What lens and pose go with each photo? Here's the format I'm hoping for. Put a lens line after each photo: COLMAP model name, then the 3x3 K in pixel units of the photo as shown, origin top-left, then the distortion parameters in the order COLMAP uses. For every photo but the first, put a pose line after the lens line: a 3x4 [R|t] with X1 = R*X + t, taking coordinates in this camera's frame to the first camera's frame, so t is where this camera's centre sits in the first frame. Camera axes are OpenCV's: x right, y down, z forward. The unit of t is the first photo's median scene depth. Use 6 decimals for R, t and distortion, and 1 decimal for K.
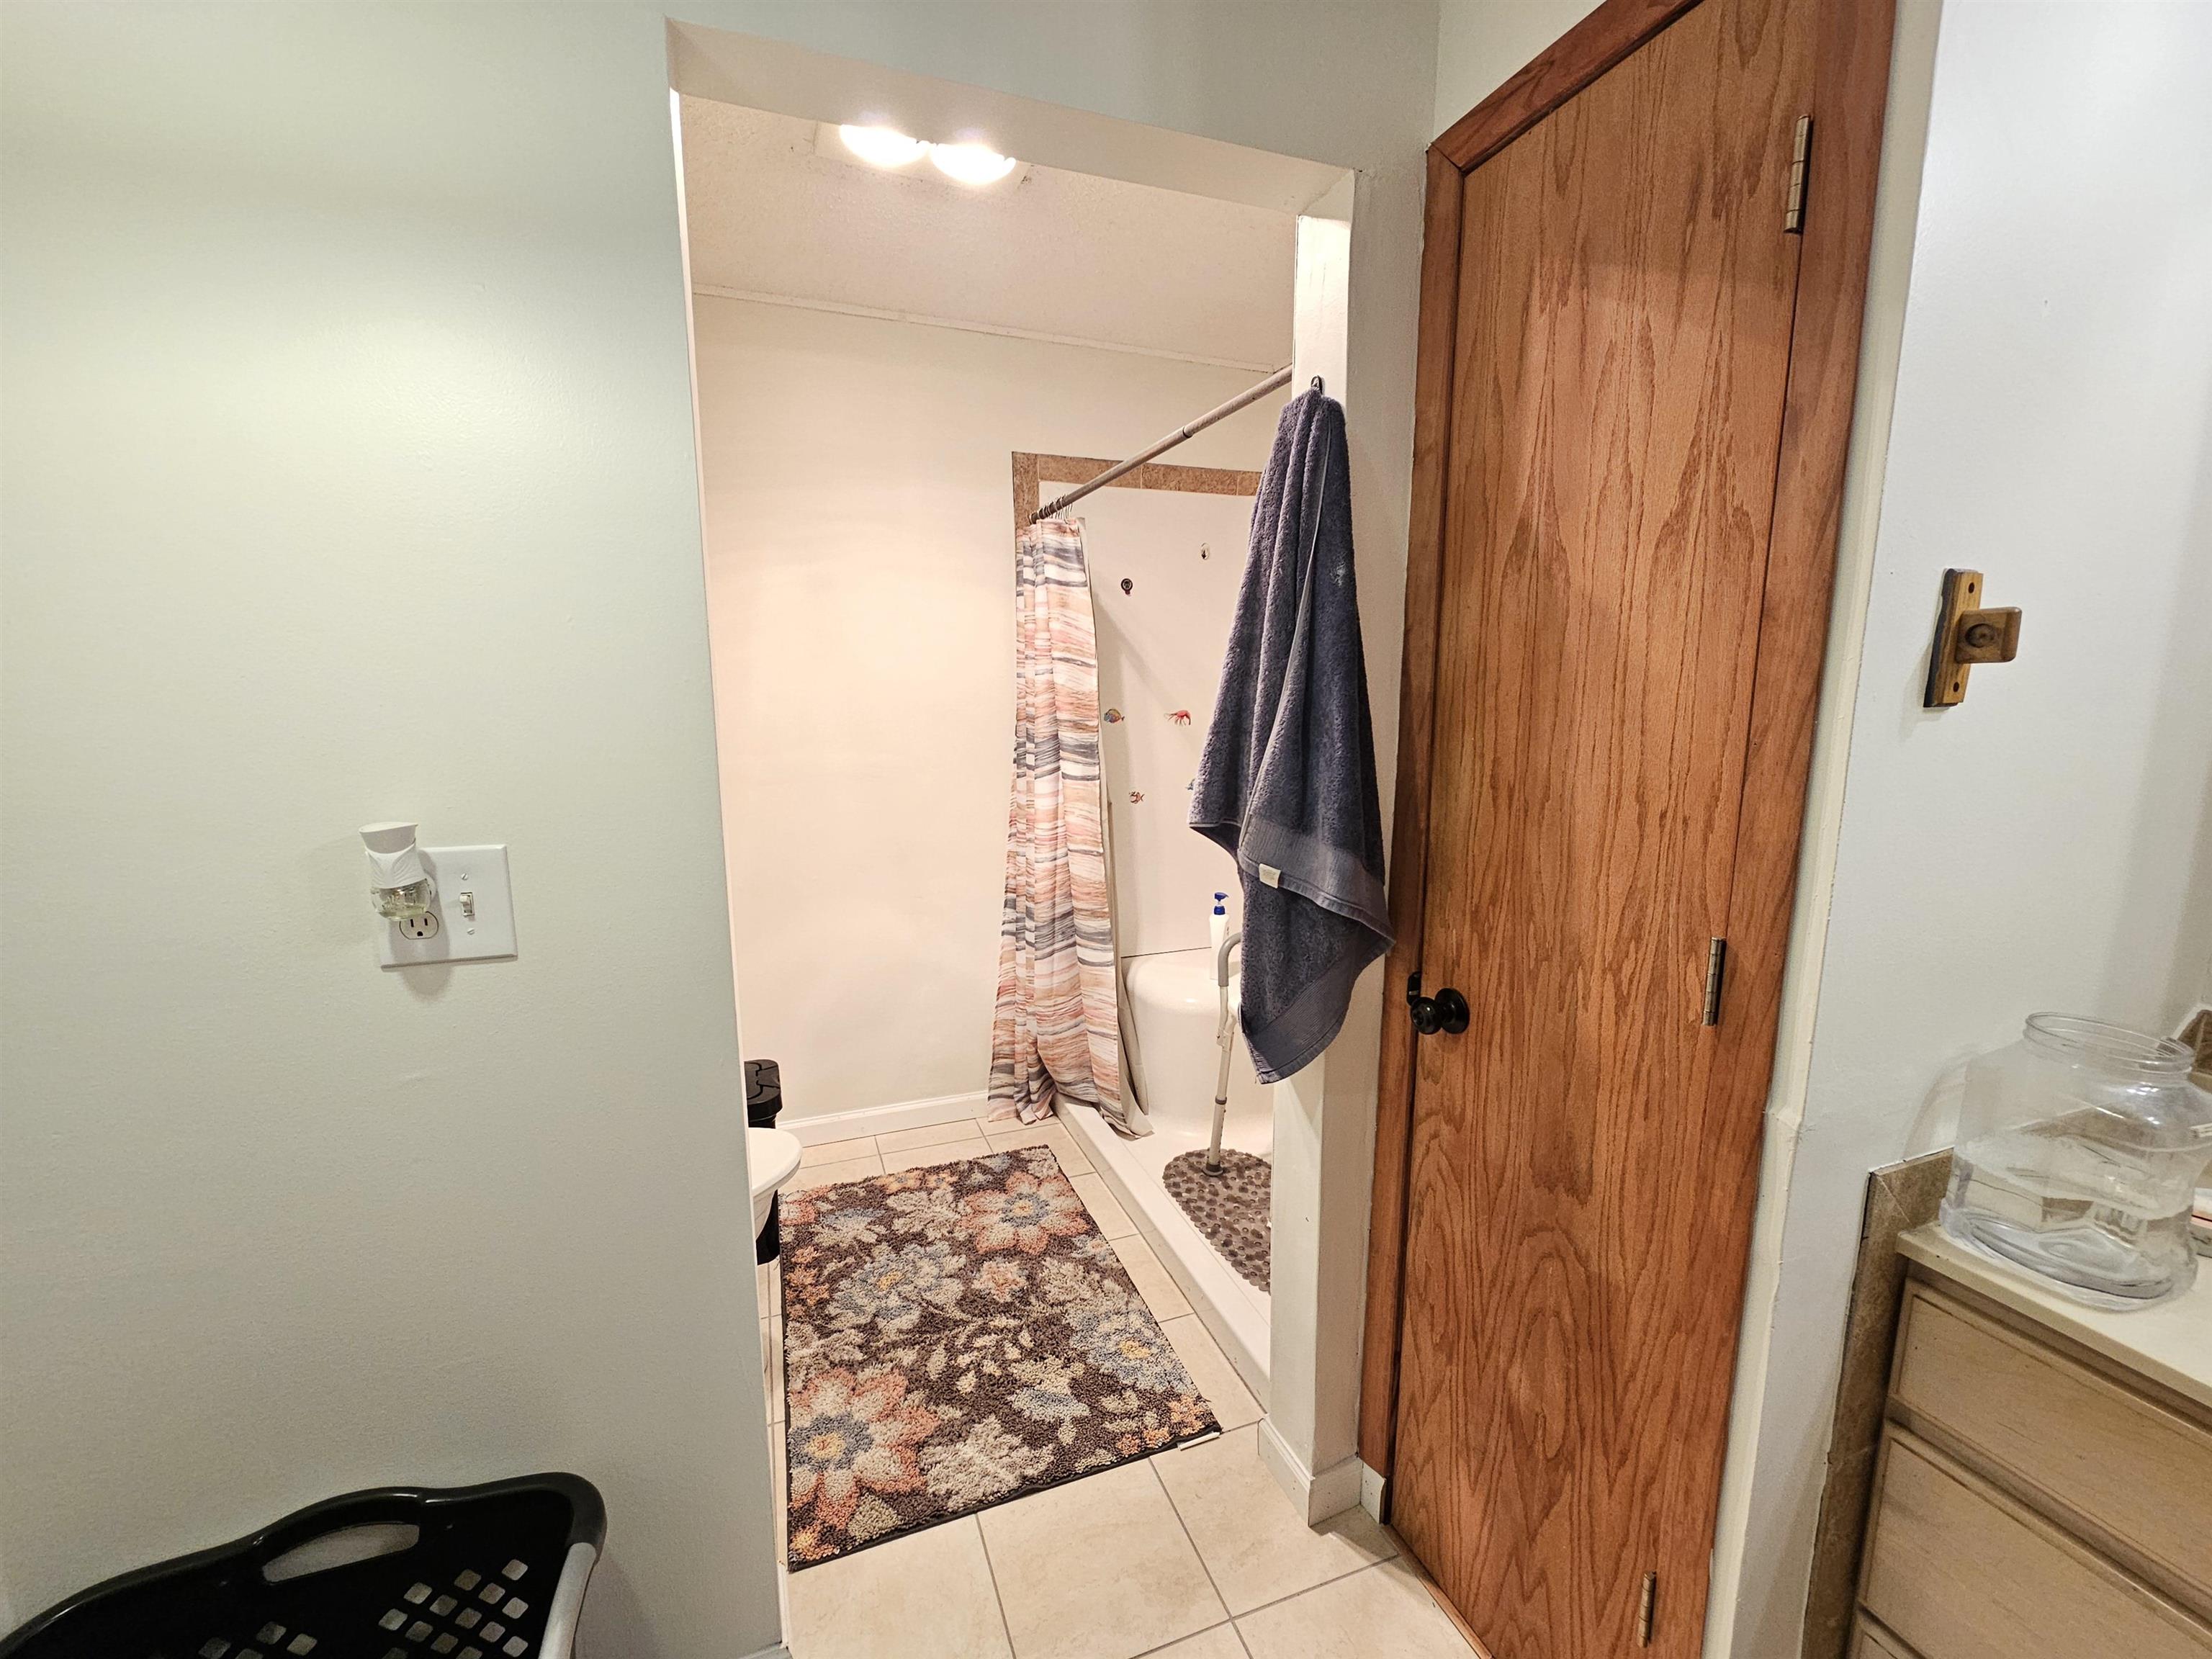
lens RADIAL K [[910.2, 0, 1103.1], [0, 910.2, 834.7], [0, 0, 1]] dist [-0.000001, 0.000078]
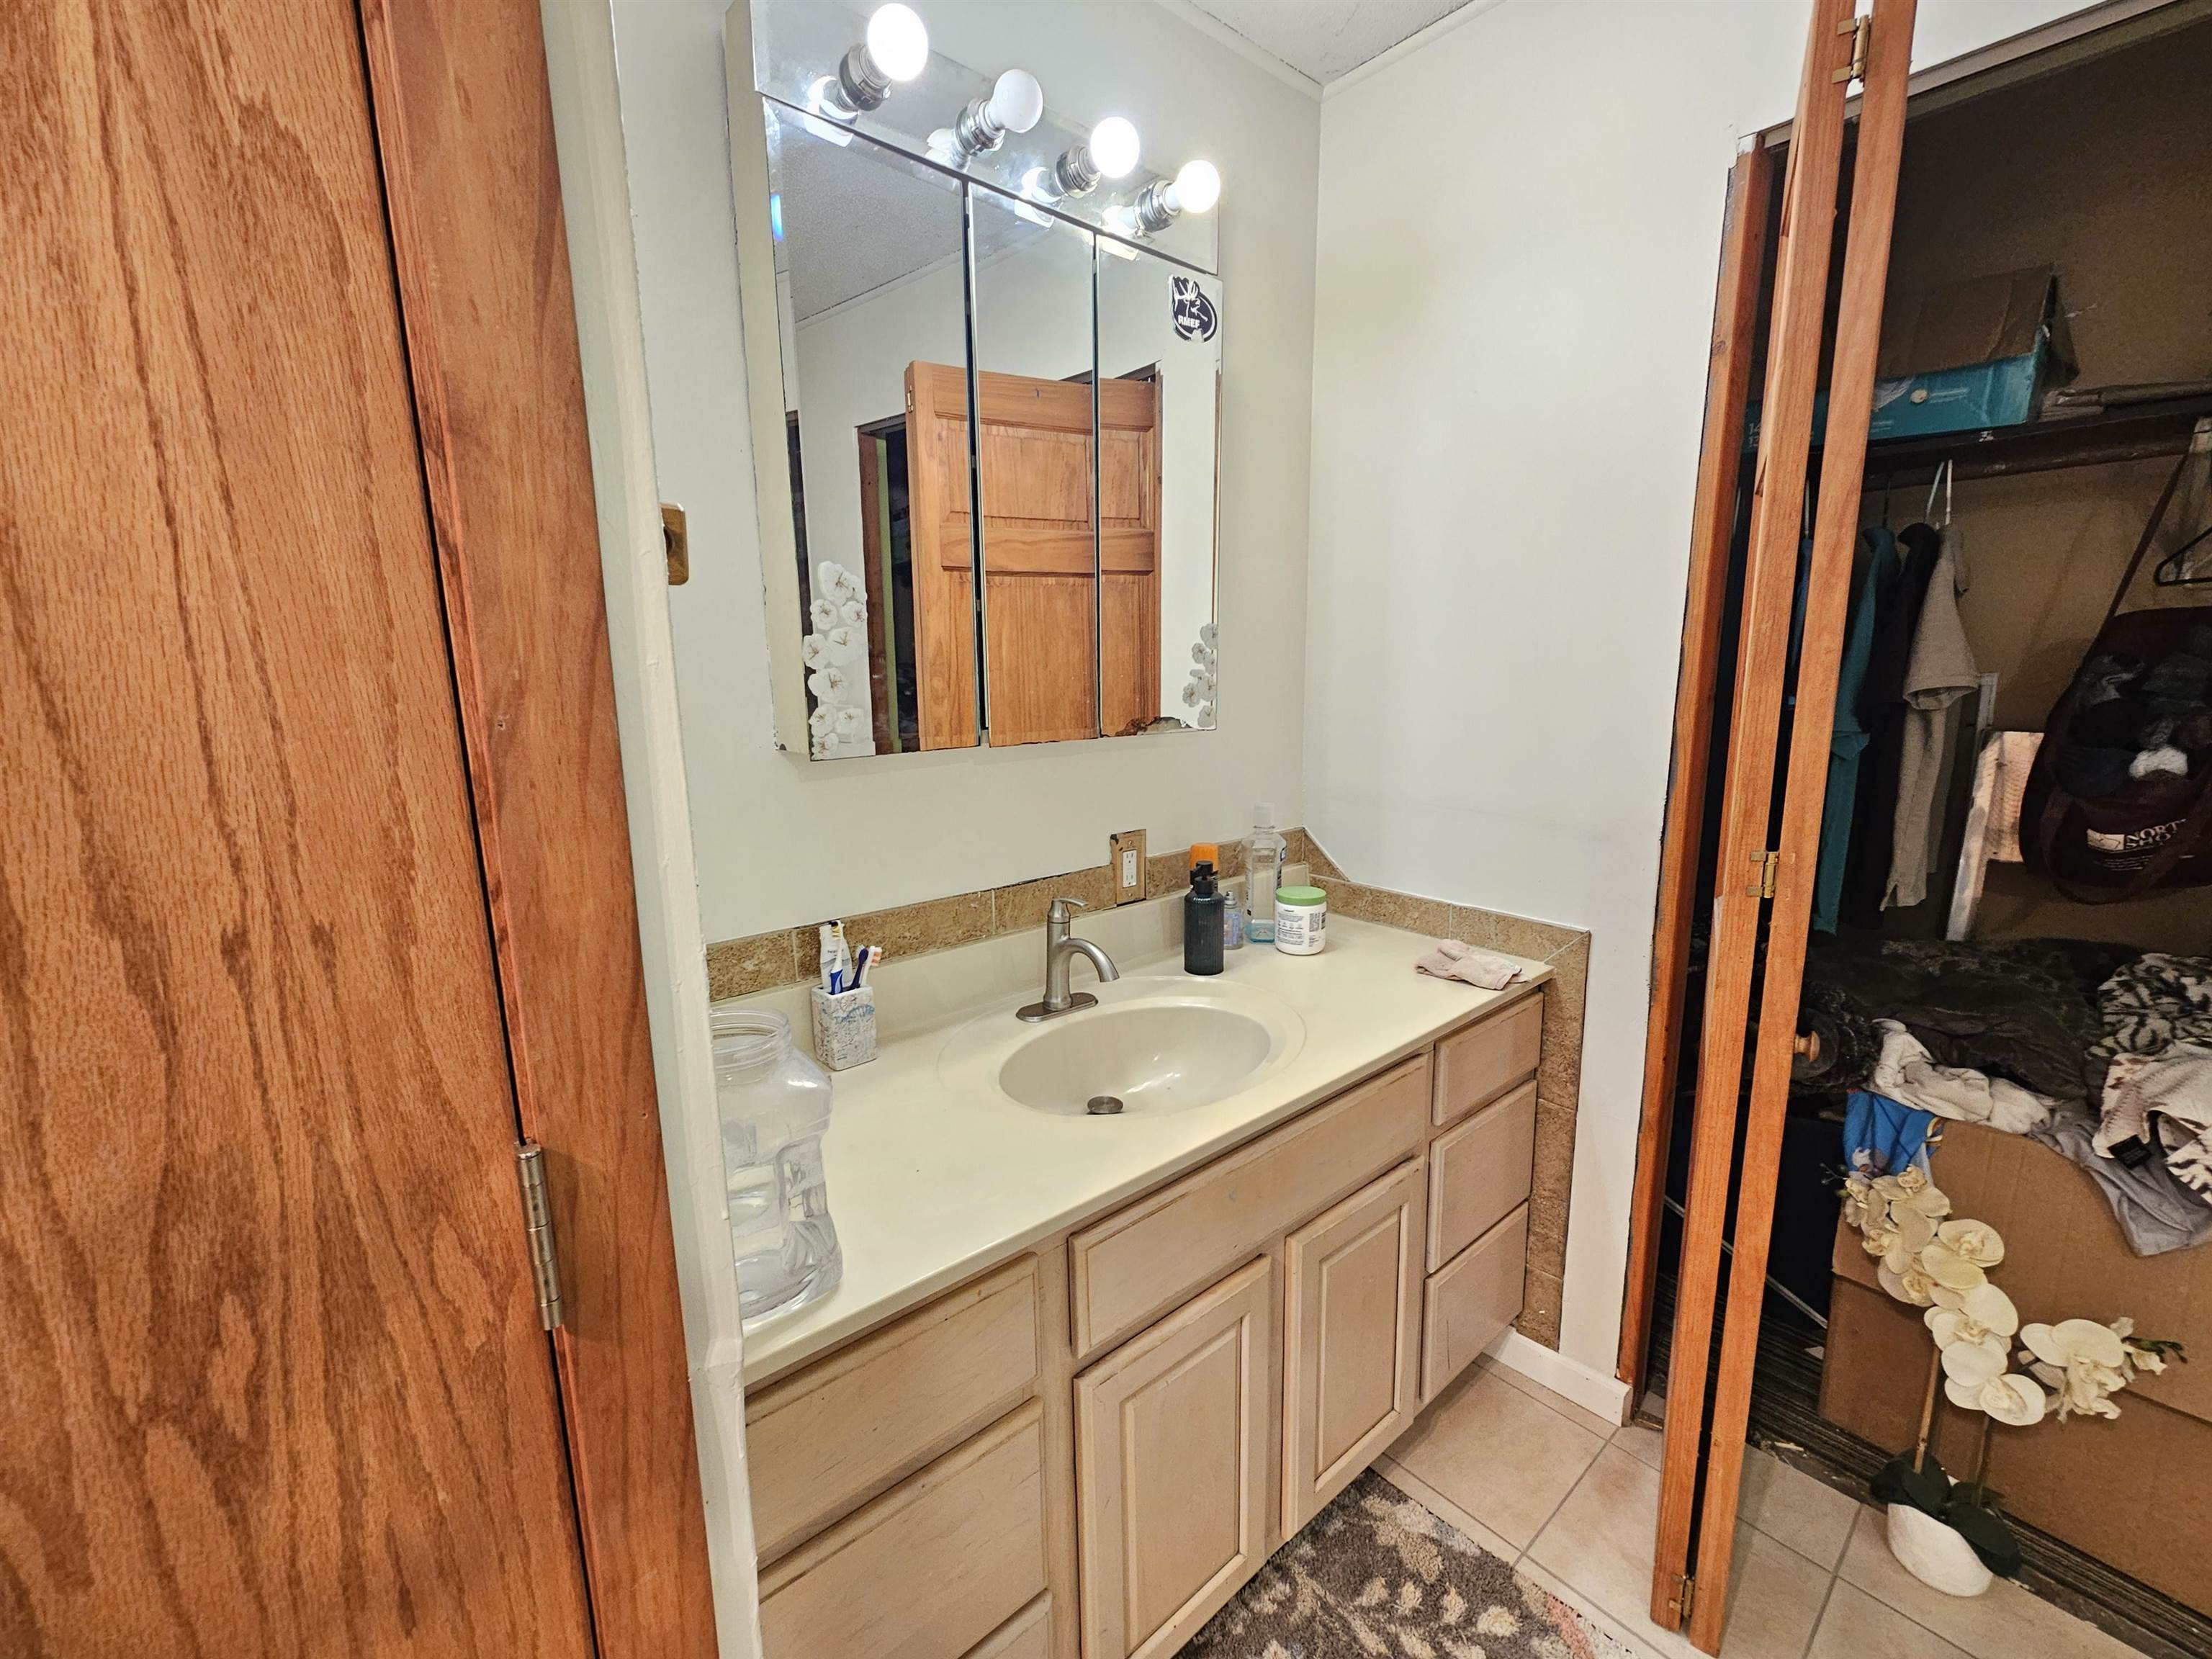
lens RADIAL K [[910.2, 0, 1107.6], [0, 910.2, 834.7], [0, 0, 1]] dist [-0.000001, 0.000078]
pose [[-0.355810, -0.169115, 0.919130, 0.160480], [0.146740, 0.961182, 0.233658, -0.098255], [-0.922966, 0.218011, -0.317182, 0.786106]]
